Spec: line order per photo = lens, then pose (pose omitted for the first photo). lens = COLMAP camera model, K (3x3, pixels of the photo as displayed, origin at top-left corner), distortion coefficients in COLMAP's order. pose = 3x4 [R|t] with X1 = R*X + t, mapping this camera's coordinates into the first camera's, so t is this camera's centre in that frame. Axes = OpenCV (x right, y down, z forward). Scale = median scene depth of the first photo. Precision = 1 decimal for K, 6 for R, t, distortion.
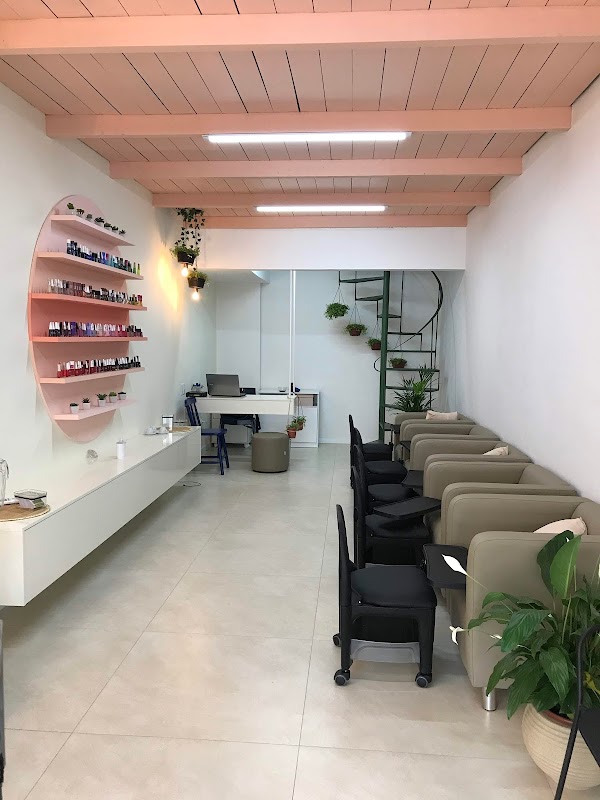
lens RADIAL K [[684.6, 0, 300.0], [0, 684.6, 400.0], [0, 0, 1]] dist [-0.001948, -0.003073]
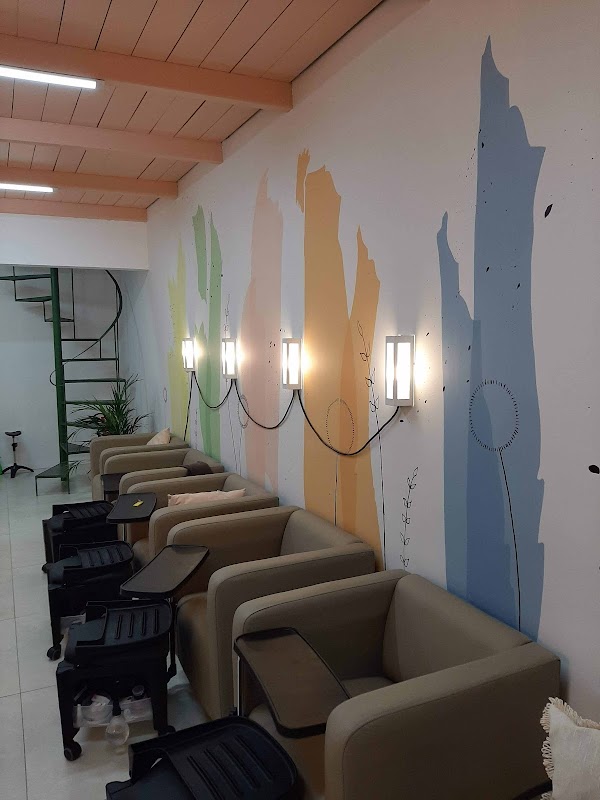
lens RADIAL K [[598.0, 0, 300.0], [0, 598.0, 400.0], [0, 0, 1]] dist [0.030998, -0.005760]
pose [[0.856858, -0.073450, 0.510294, -0.008038], [0.063937, 0.997298, 0.036188, -0.030526], [-0.511573, 0.001618, 0.859238, 0.195036]]
